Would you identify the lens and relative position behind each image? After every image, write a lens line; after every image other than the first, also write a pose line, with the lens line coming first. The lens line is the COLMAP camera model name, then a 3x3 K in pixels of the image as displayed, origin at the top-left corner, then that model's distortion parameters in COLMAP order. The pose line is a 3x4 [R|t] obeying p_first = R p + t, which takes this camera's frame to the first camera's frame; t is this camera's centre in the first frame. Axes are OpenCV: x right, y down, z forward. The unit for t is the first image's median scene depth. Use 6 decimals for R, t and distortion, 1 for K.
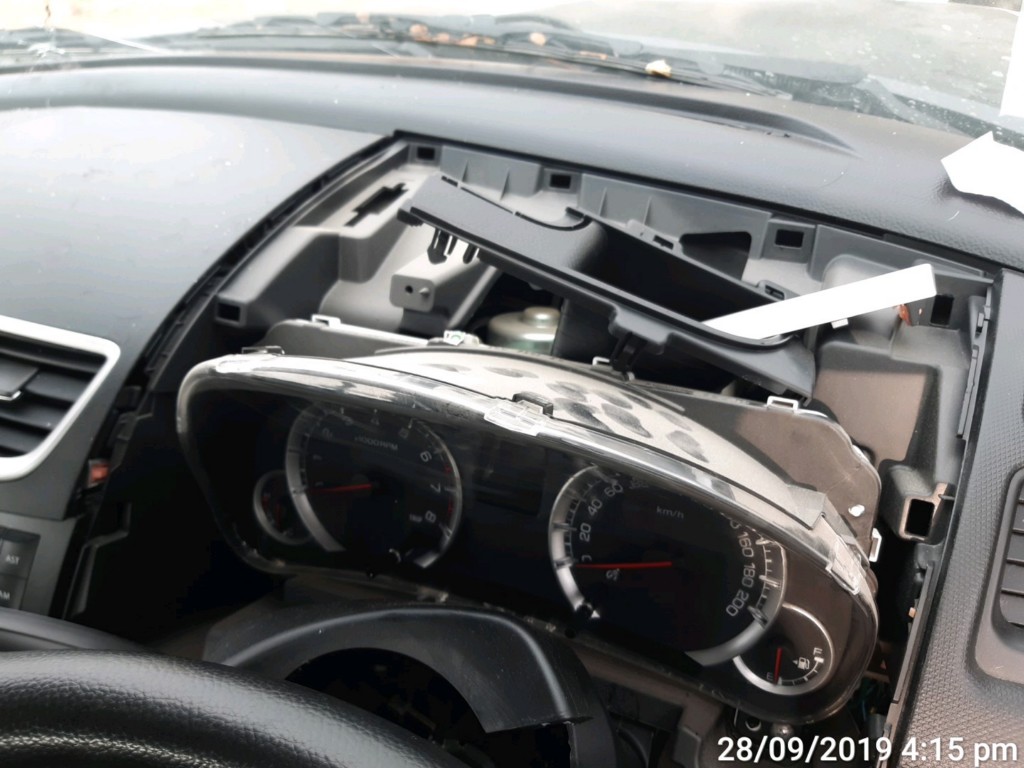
lens RADIAL K [[705.1, 0, 512.0], [0, 705.1, 384.0], [0, 0, 1]] dist [0.023075, -0.068132]
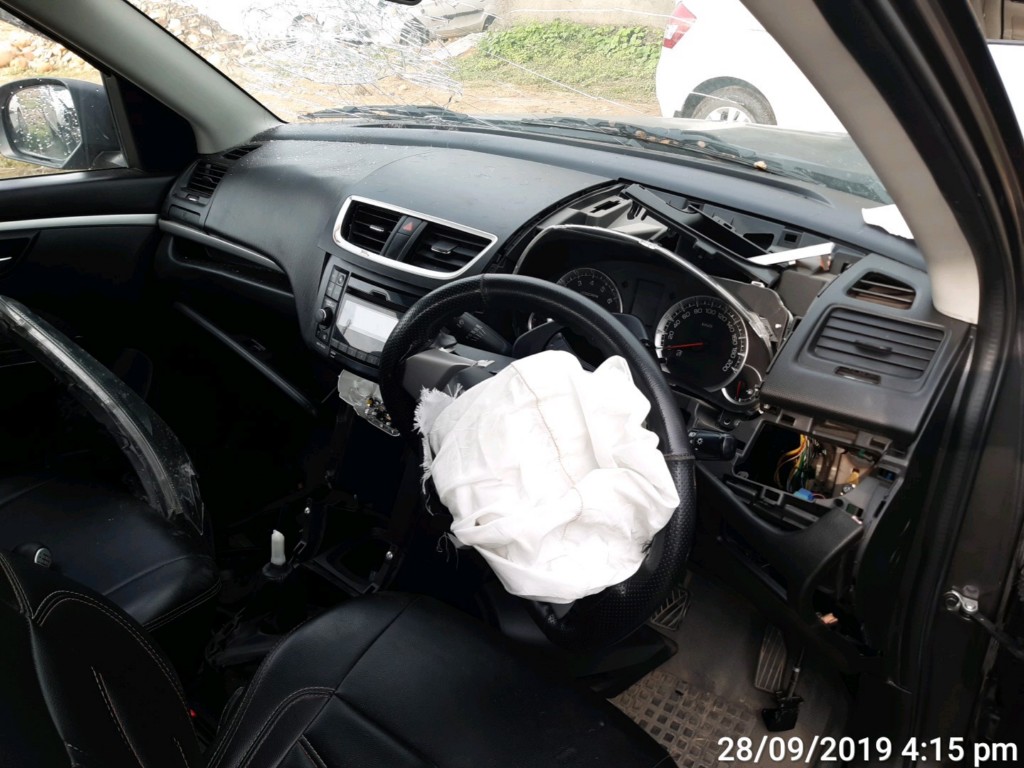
lens RADIAL K [[705.1, 0, 512.0], [0, 705.1, 384.0], [0, 0, 1]] dist [0.023075, -0.068132]
pose [[0.957168, 0.187107, -0.220953, 0.124985], [-0.213751, 0.971404, -0.103364, 0.622441], [0.195295, 0.146166, 0.969791, -1.191251]]
